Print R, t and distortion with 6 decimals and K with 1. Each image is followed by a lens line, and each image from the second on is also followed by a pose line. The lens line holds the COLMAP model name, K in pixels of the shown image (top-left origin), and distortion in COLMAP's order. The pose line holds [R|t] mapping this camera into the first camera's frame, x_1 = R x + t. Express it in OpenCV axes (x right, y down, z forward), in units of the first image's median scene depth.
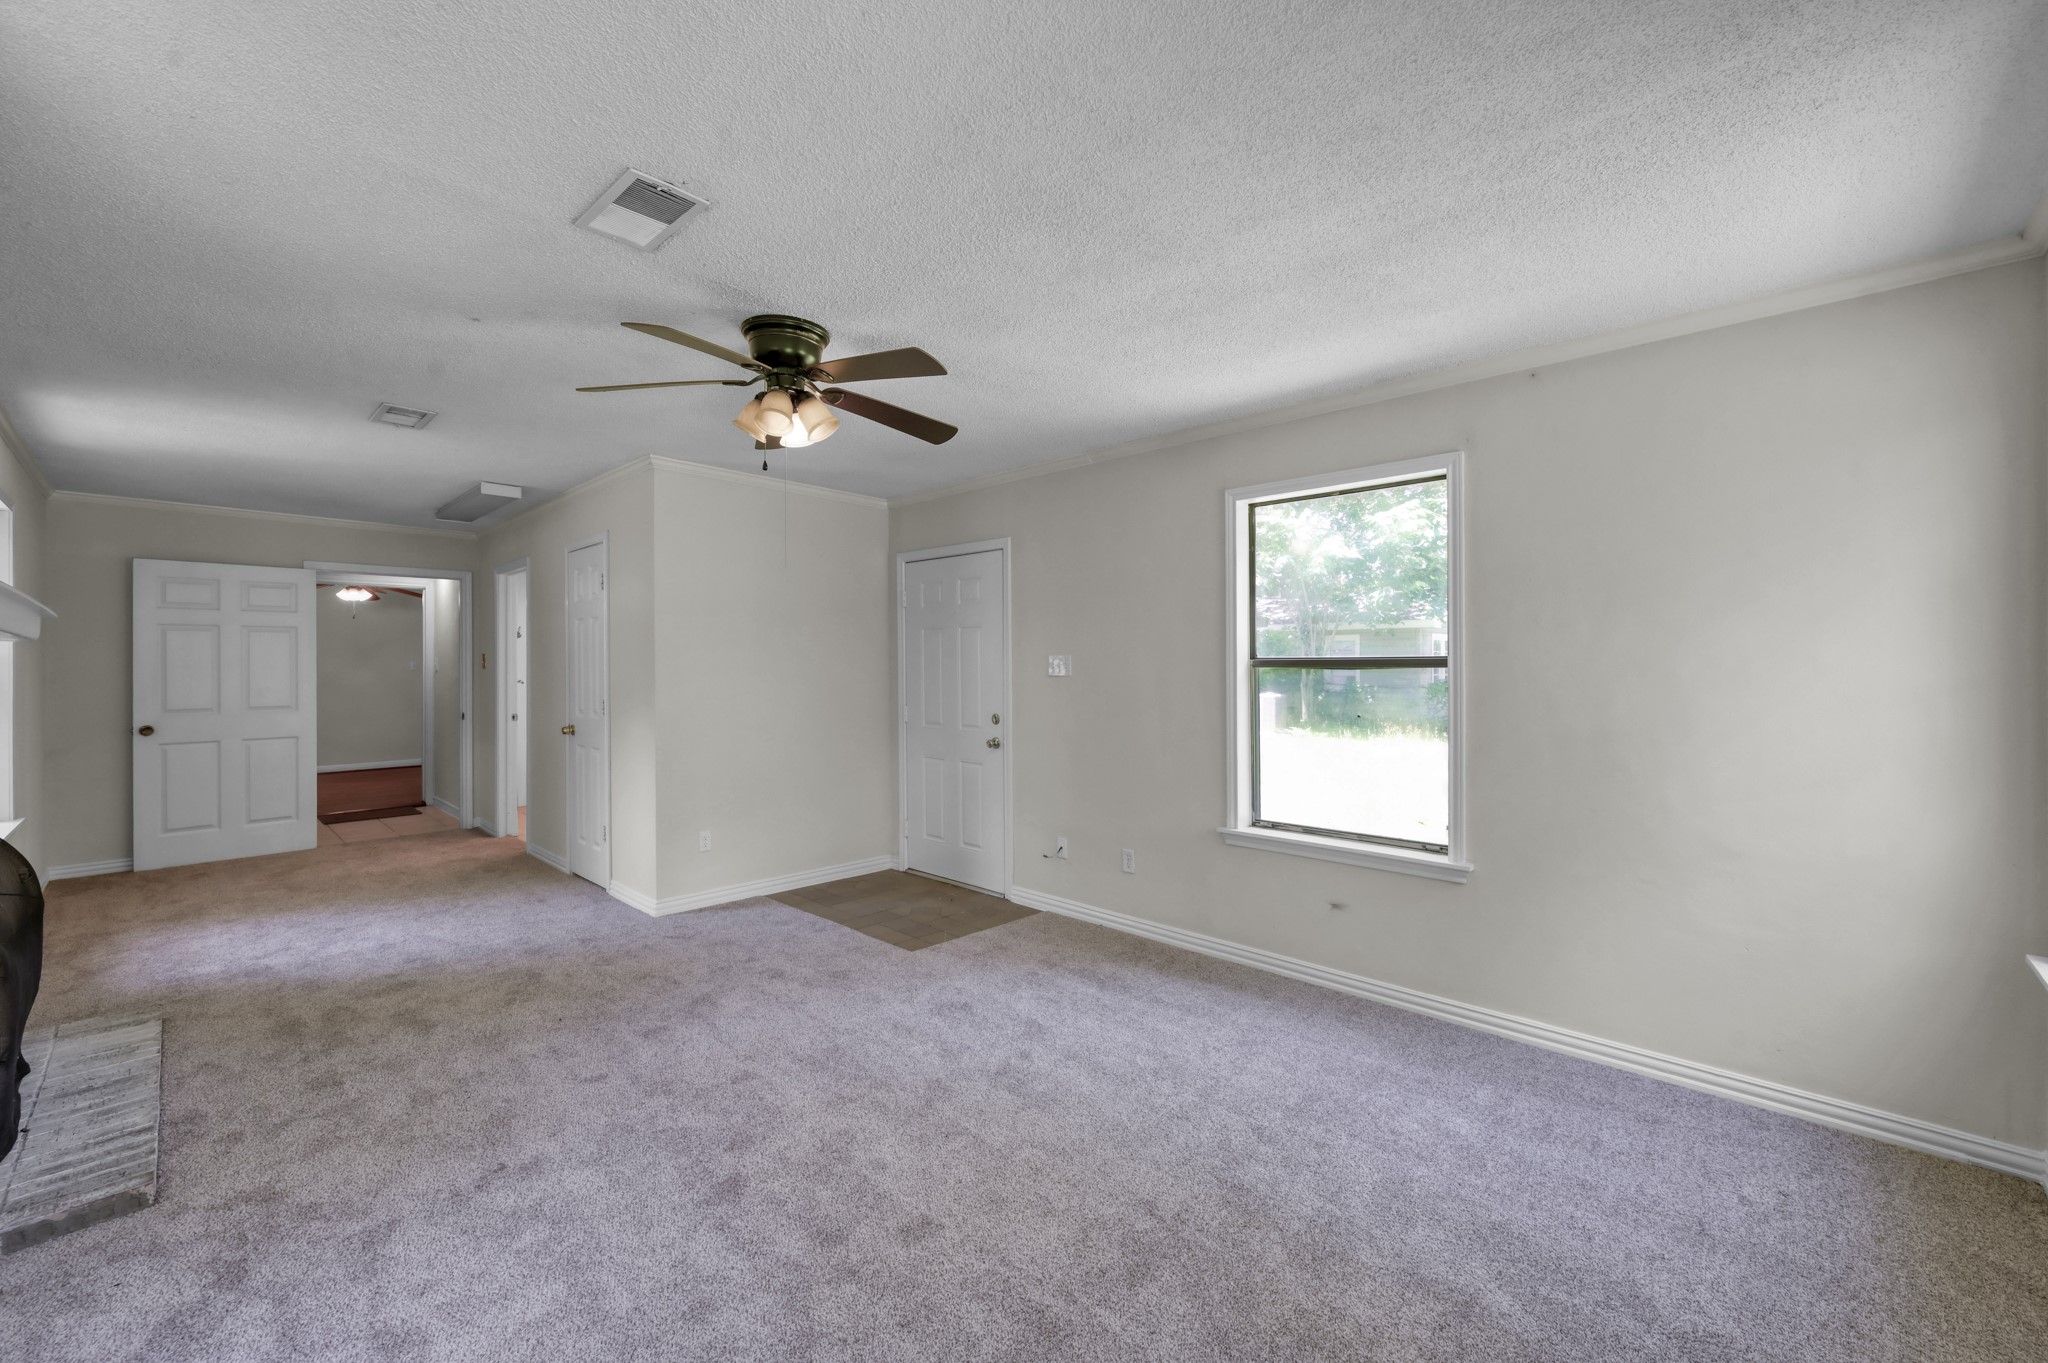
lens RADIAL K [[812.8, 0, 1028.0], [0, 812.8, 664.5], [0, 0, 1]] dist [0.000102, 0.000151]
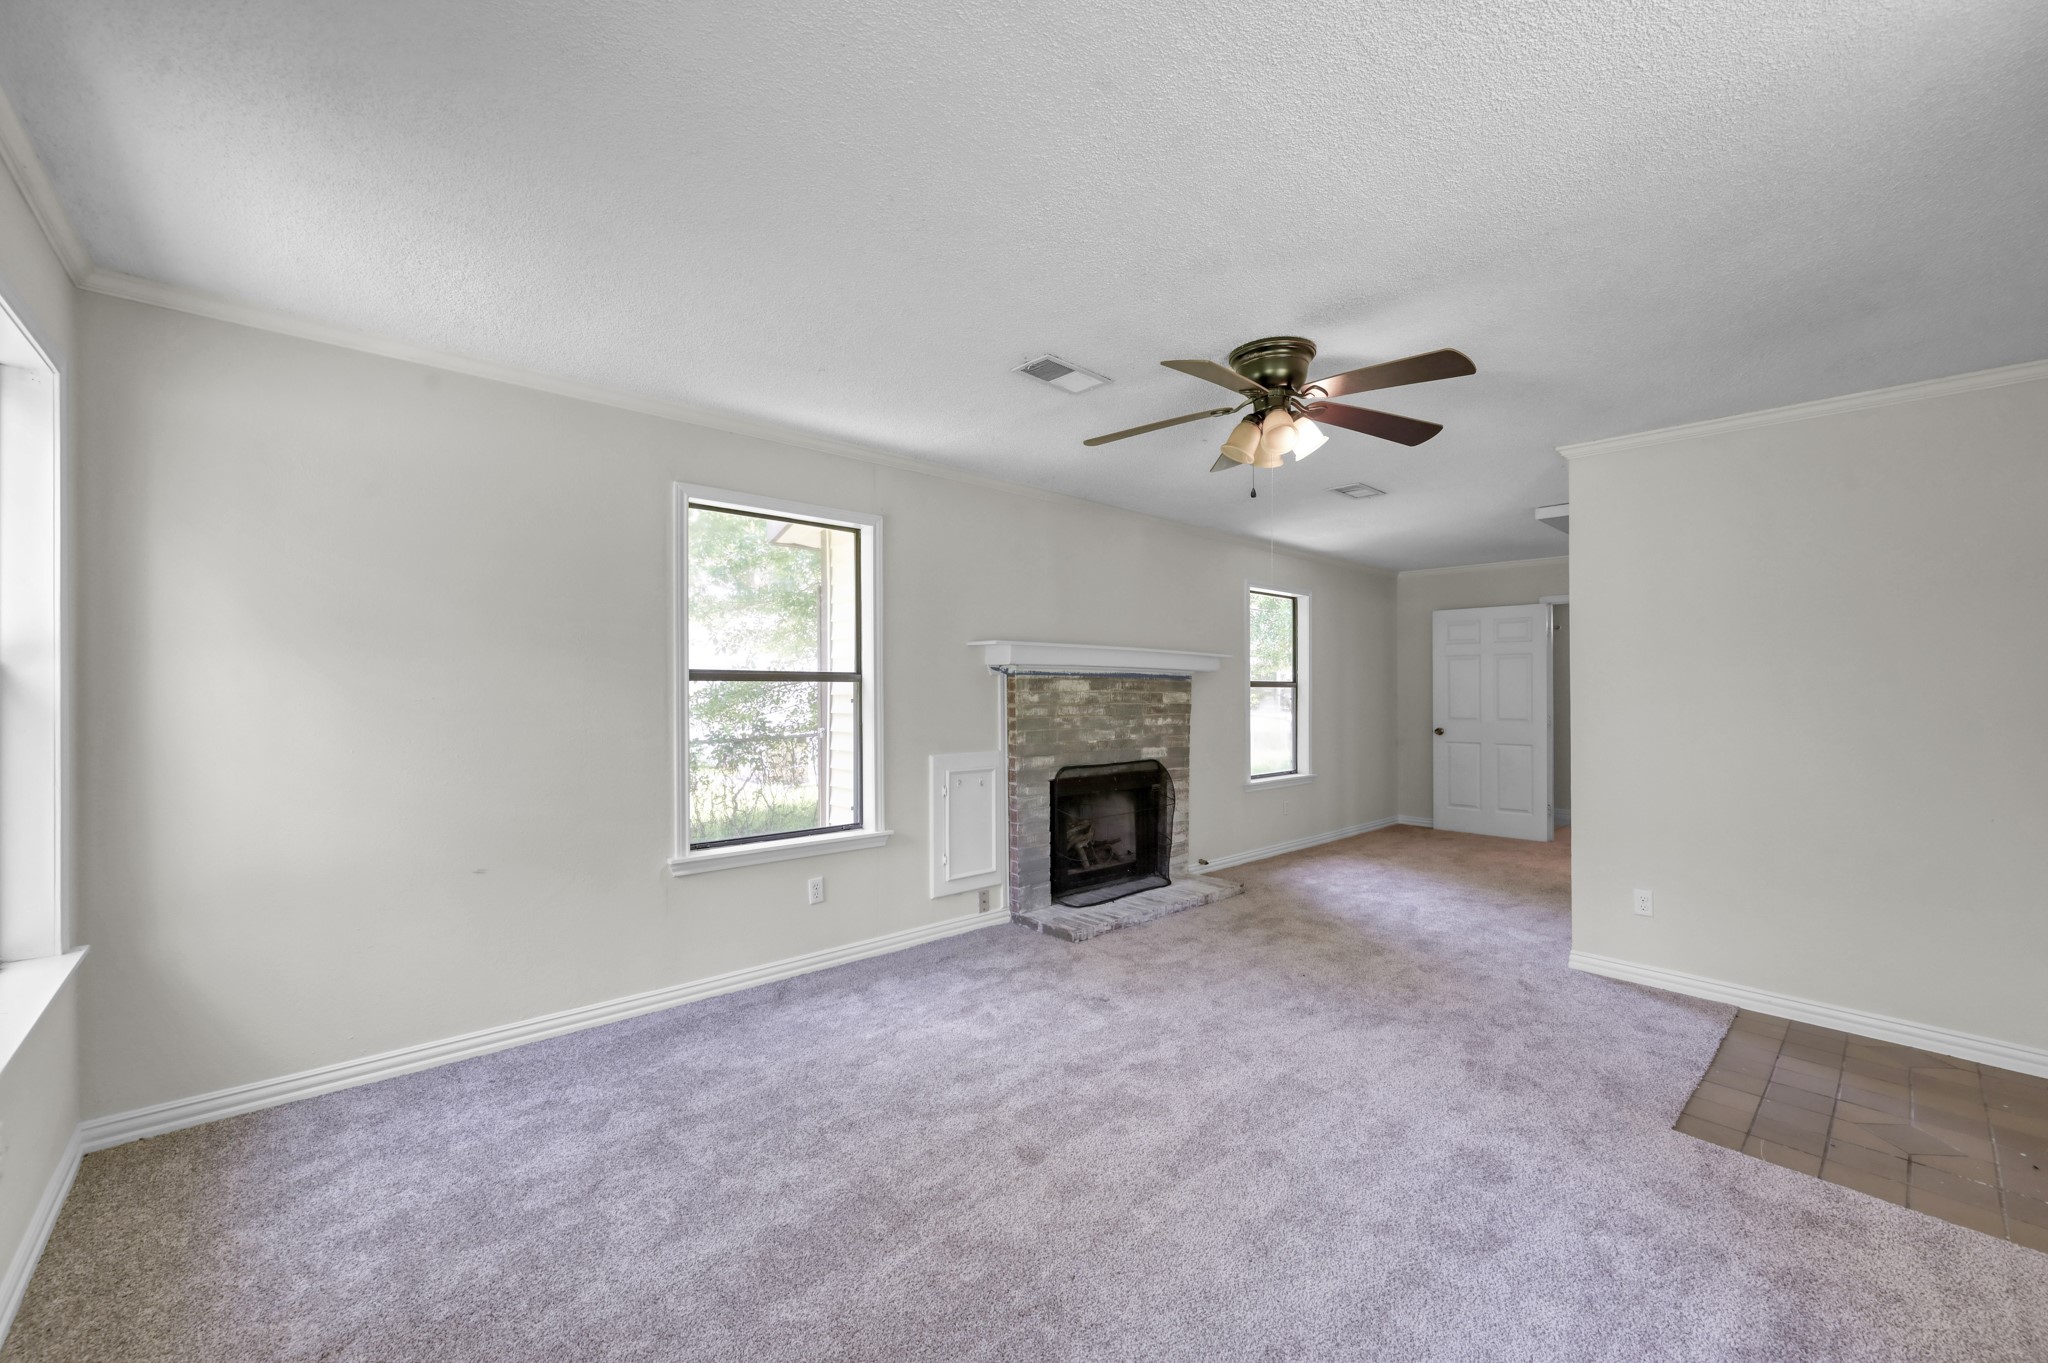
lens RADIAL K [[801.4, 0, 1029.0], [0, 801.4, 692.4], [0, 0, 1]] dist [-0.000035, 0.000048]
pose [[-0.062712, 0.006290, -0.998012, 0.600792], [0.001111, 0.999980, 0.006233, 0.006540], [0.998031, -0.000718, -0.062717, 0.625493]]
